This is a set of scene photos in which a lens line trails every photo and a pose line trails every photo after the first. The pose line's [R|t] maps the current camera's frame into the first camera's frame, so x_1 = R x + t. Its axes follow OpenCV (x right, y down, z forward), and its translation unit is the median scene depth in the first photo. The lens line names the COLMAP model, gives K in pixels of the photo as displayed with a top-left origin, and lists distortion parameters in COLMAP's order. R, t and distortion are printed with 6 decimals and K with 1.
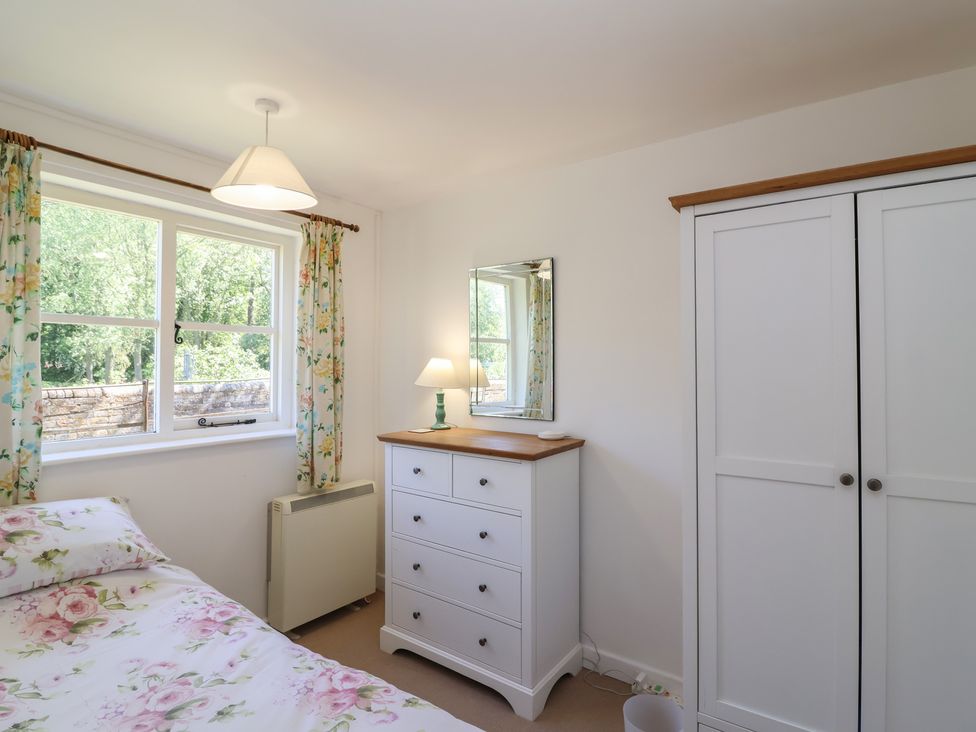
lens RADIAL K [[528.0, 0, 492.4], [0, 528.0, 360.9], [0, 0, 1]] dist [0.004116, -0.015333]
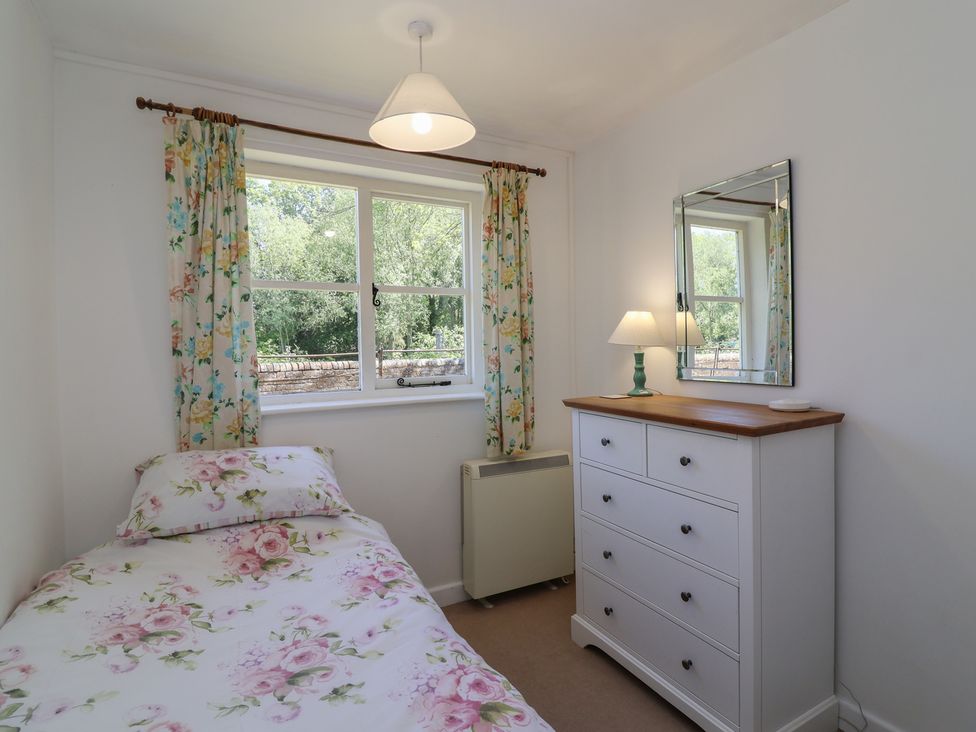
lens RADIAL K [[509.0, 0, 495.4], [0, 509.0, 356.8], [0, 0, 1]] dist [-0.005545, -0.007482]
pose [[0.898827, -0.008280, -0.438225, 0.057427], [0.020013, 0.999554, 0.022163, 0.051819], [0.437846, -0.028690, 0.898592, 0.204646]]
